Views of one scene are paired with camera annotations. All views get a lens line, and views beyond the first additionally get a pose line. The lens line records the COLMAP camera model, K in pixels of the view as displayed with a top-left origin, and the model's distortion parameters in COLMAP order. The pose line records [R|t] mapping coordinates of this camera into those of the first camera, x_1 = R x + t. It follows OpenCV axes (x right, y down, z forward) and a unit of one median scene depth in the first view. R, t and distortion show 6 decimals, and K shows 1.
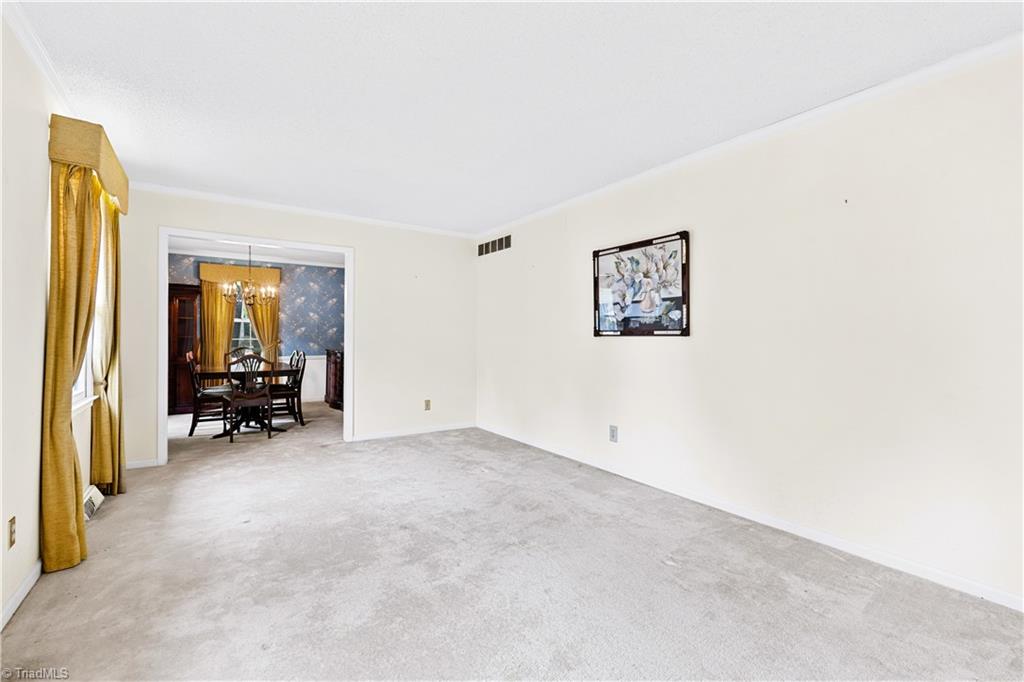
lens RADIAL K [[457.4, 0, 517.4], [0, 457.4, 338.9], [0, 0, 1]] dist [-0.000947, 0.000546]
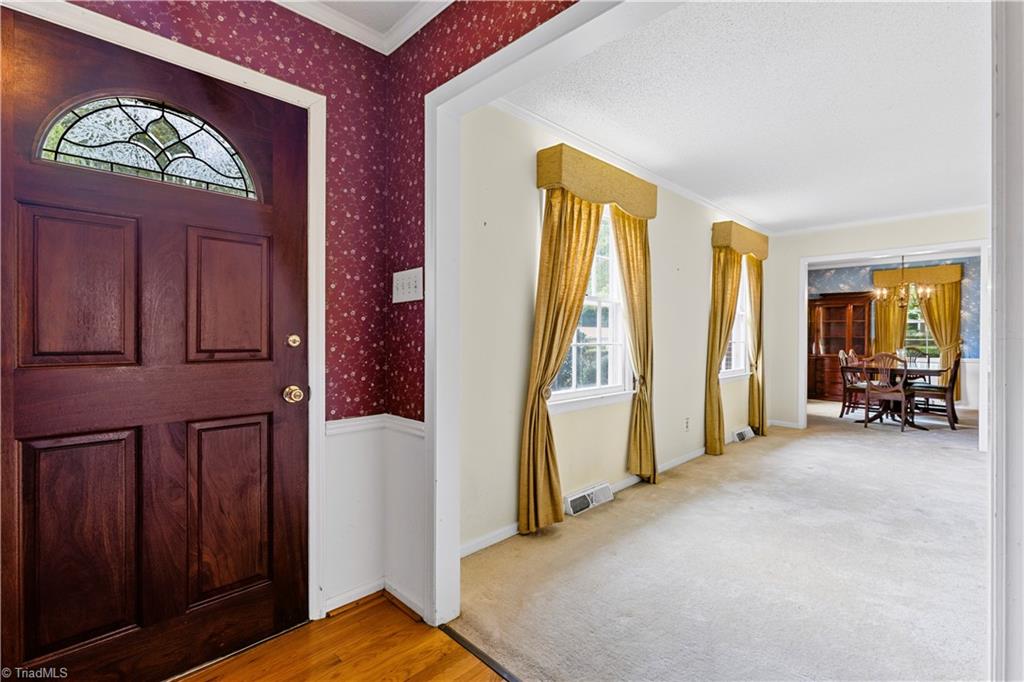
lens RADIAL K [[457.4, 0, 513.9], [0, 457.4, 338.0], [0, 0, 1]] dist [-0.000947, 0.000546]
pose [[0.168582, 0.002354, -0.985685, 0.759789], [-0.005856, 0.999982, 0.001386, 0.002943], [0.985670, 0.005538, 0.168593, -0.167034]]
